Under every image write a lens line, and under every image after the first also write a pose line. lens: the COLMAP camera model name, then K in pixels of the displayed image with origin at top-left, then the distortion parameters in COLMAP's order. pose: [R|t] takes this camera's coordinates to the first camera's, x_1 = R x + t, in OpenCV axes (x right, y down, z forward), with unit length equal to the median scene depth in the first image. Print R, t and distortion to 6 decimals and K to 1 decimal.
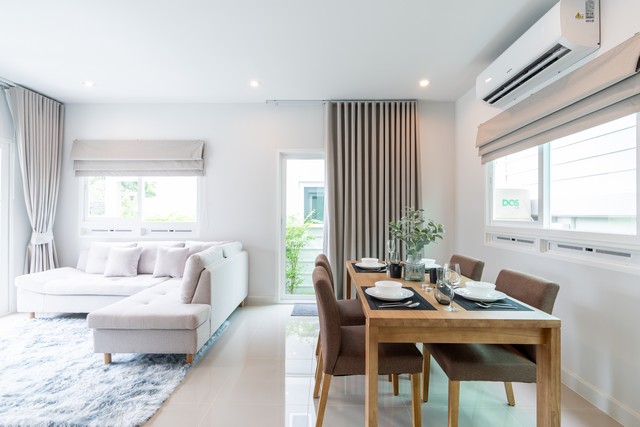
lens RADIAL K [[306.2, 0, 320.0], [0, 306.2, 213.5], [0, 0, 1]] dist [0.000981, 0.000486]
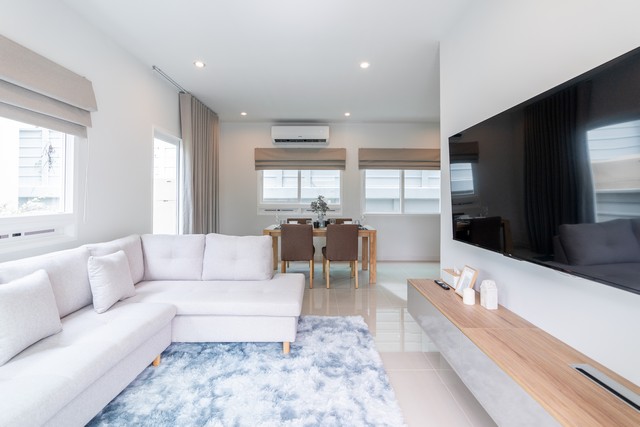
lens RADIAL K [[296.2, 0, 318.9], [0, 296.2, 192.5], [0, 0, 1]] dist [0.000592, 0.000472]
pose [[-0.033605, 0.015275, 0.999318, -1.027517], [-0.003295, 0.999876, -0.015394, -0.004302], [-0.999430, -0.003810, -0.033550, 0.577174]]
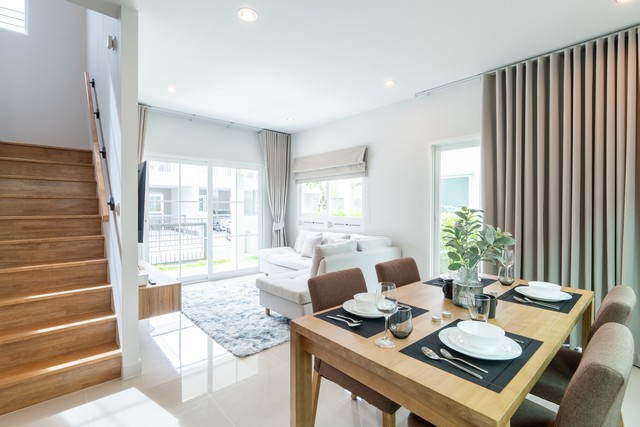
lens RADIAL K [[298.9, 0, 320.0], [0, 298.9, 213.5], [0, 0, 1]] dist [-0.000061, 0.000608]
pose [[0.688110, 0.011737, -0.725512, 0.310477], [0.005533, 0.999755, 0.021421, -0.013552], [0.725586, -0.018754, 0.687876, 0.126909]]
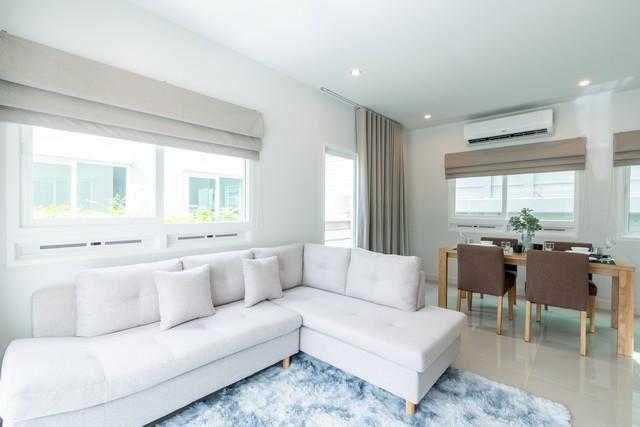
lens RADIAL K [[288.5, 0, 320.0], [0, 288.5, 213.5], [0, 0, 1]] dist [-0.001753, 0.000140]
pose [[0.648061, -0.005778, 0.761566, -0.853030], [-0.007065, 0.999883, 0.013599, -0.002587], [-0.761555, -0.014193, 0.647945, 0.447614]]
